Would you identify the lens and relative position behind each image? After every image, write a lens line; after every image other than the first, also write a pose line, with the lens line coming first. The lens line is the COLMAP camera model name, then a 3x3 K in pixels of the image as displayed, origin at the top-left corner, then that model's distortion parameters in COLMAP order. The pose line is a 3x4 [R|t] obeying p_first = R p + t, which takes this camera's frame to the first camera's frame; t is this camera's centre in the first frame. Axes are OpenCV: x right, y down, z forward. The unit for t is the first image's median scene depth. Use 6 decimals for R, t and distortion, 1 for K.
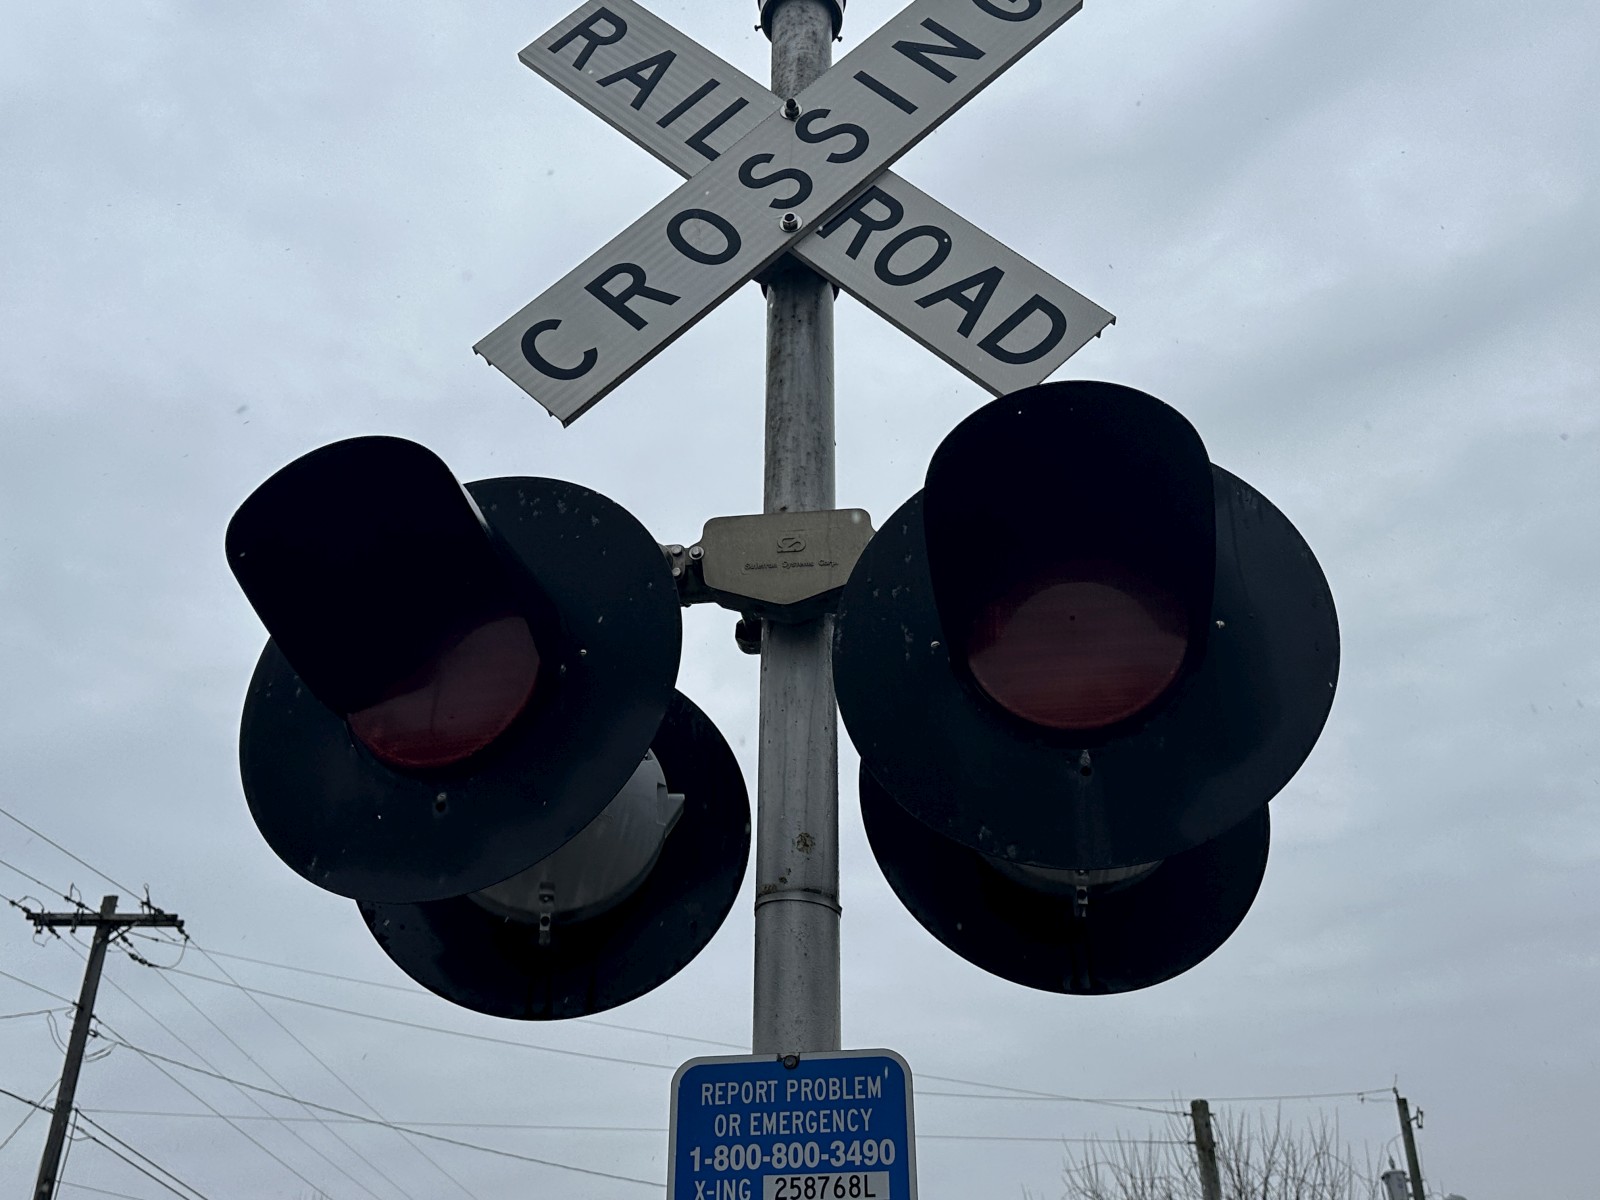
lens RADIAL K [[1587.1, 0, 799.8], [0, 1587.1, 593.6], [0, 0, 1]] dist [0.103729, 0.000000]
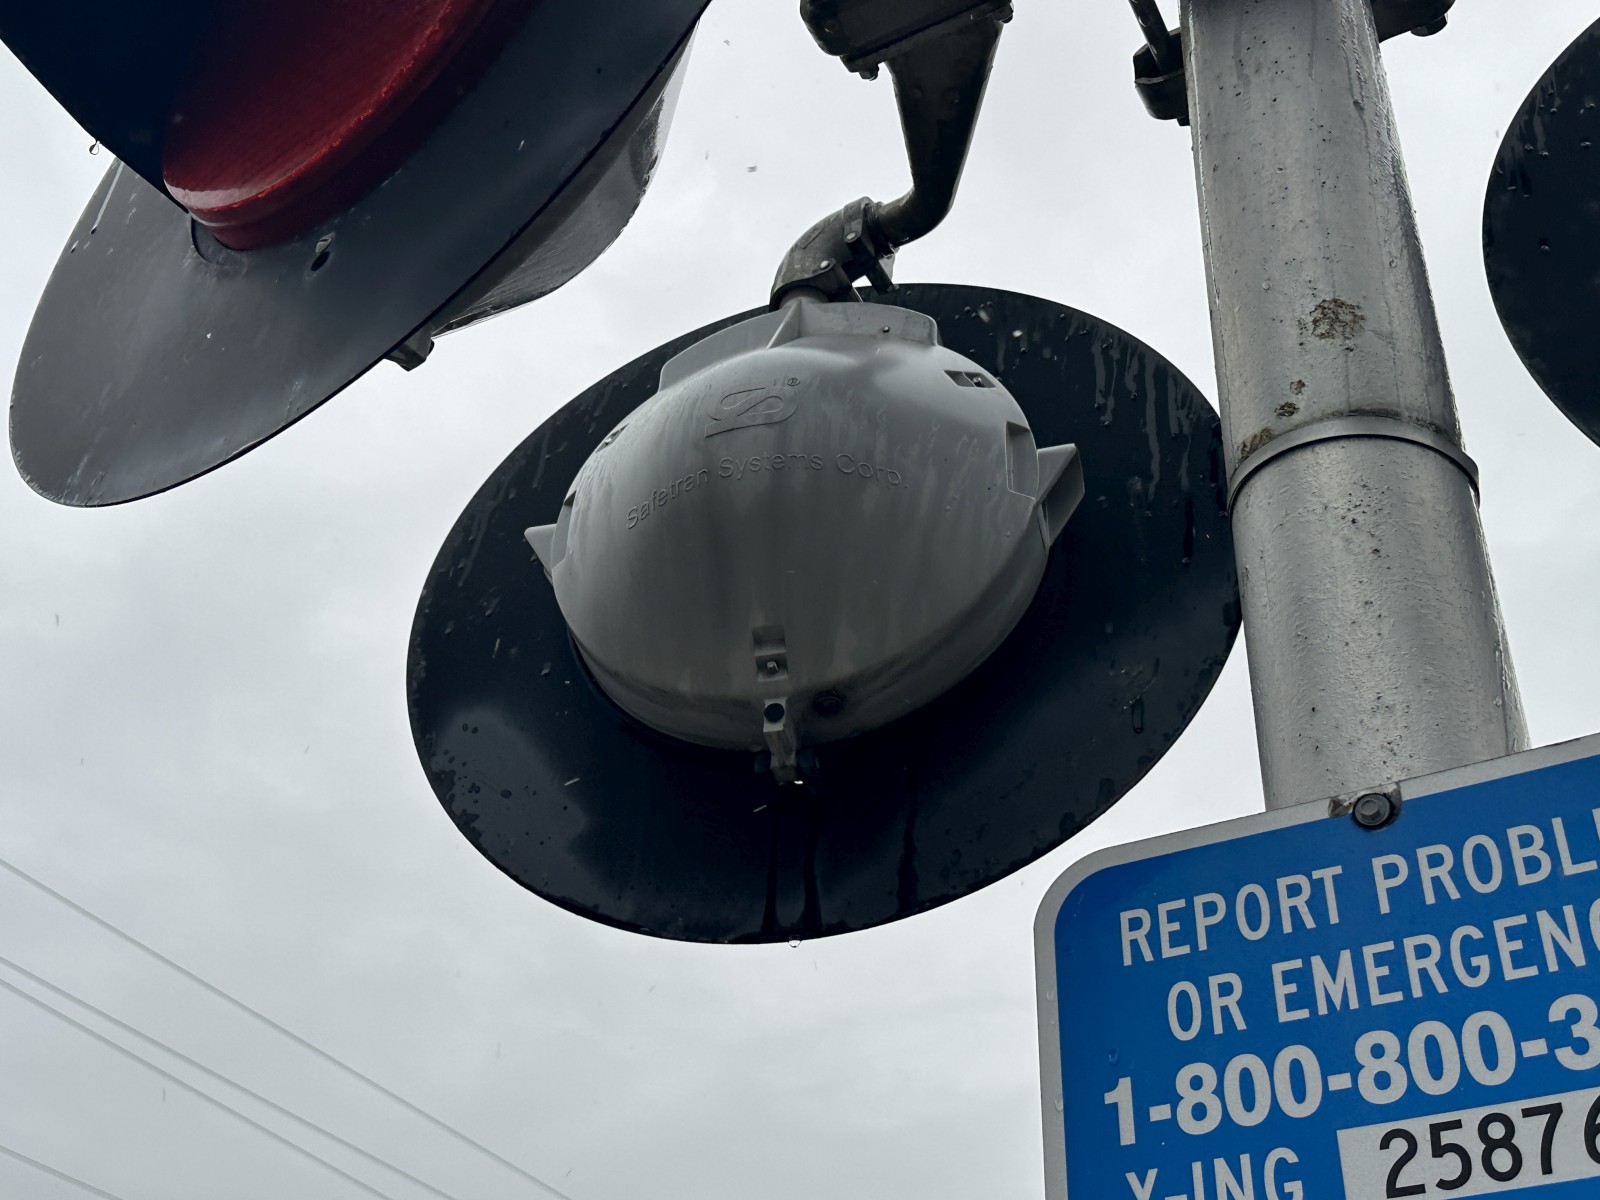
lens RADIAL K [[1956.6, 0, 748.9], [0, 1956.6, 569.8], [0, 0, 1]] dist [0.040354, 0.000000]
pose [[0.925276, -0.191884, -0.327178, 0.017135], [0.138465, 0.973943, -0.179616, 0.302369], [0.353118, 0.120891, 0.927735, 0.581571]]
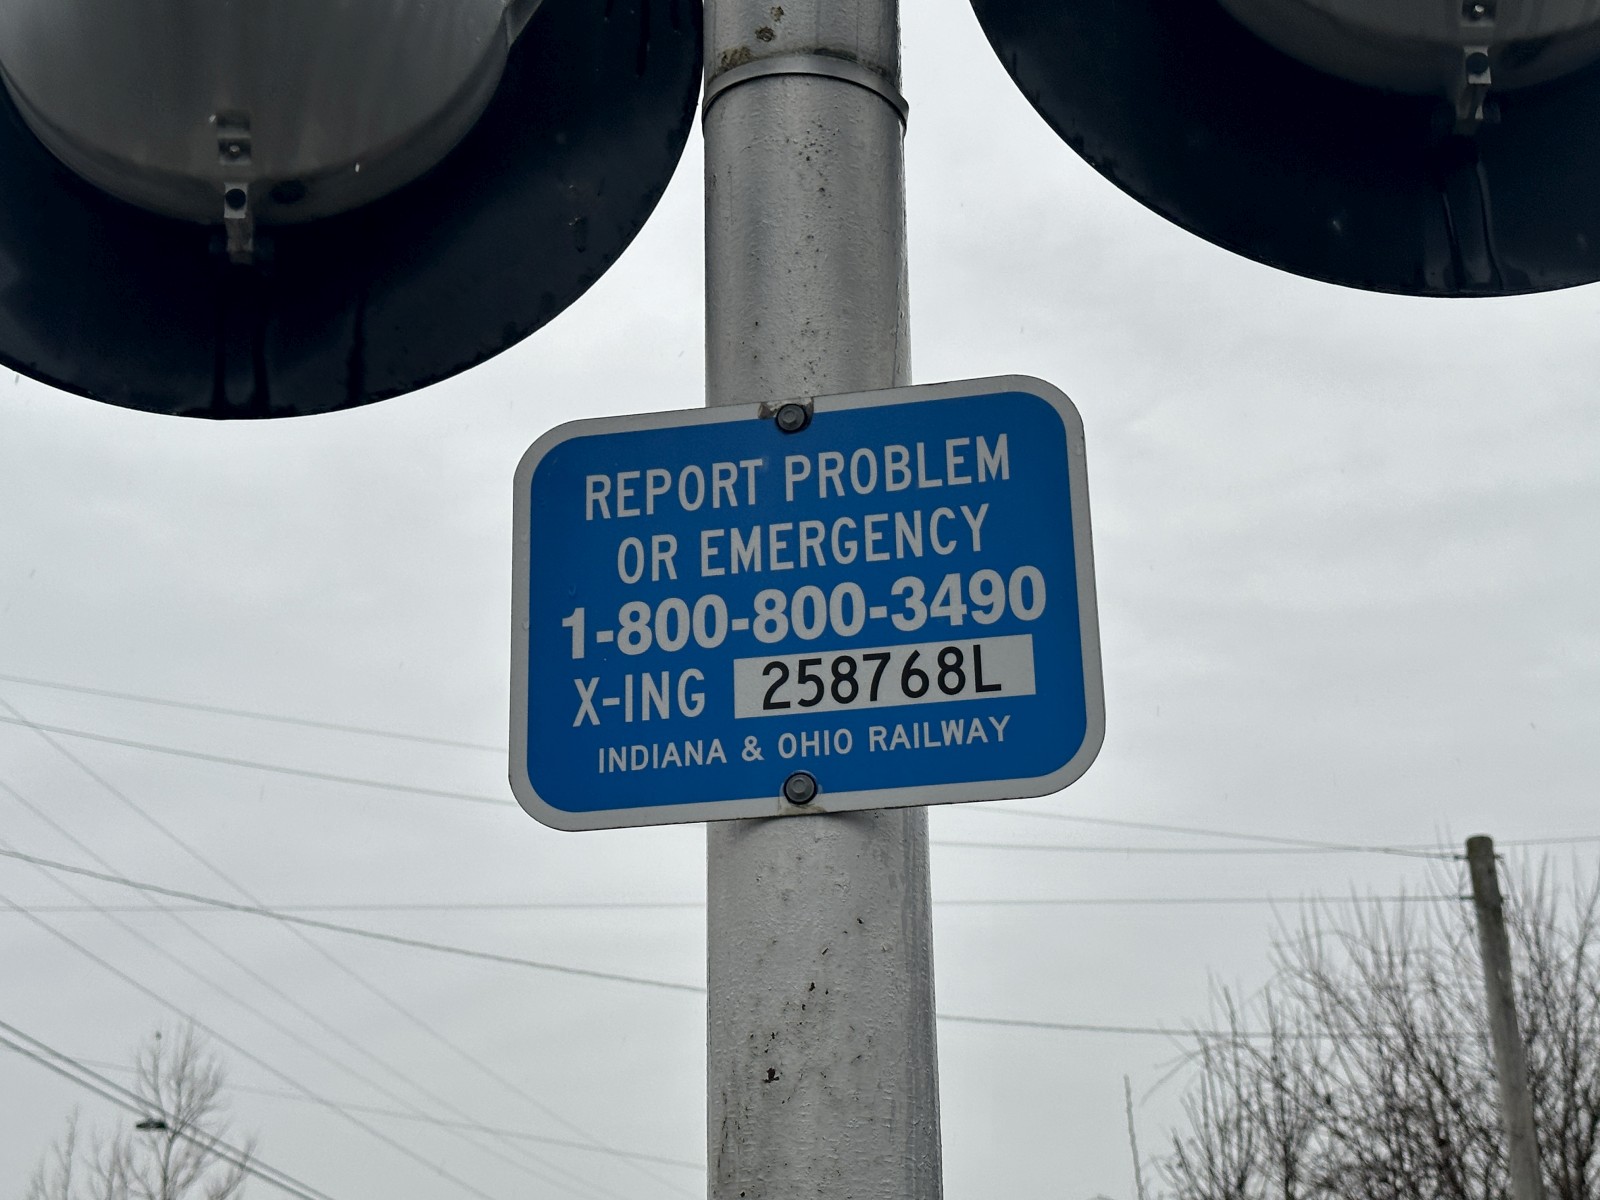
lens RADIAL K [[2359.5, 0, 801.1], [0, 2359.5, 590.4], [0, 0, 1]] dist [0.185057, 0.000000]
pose [[0.999101, -0.032410, -0.027325, 0.012209], [0.036778, 0.983253, 0.178497, 0.228809], [0.021083, -0.179341, 0.983561, 0.385048]]
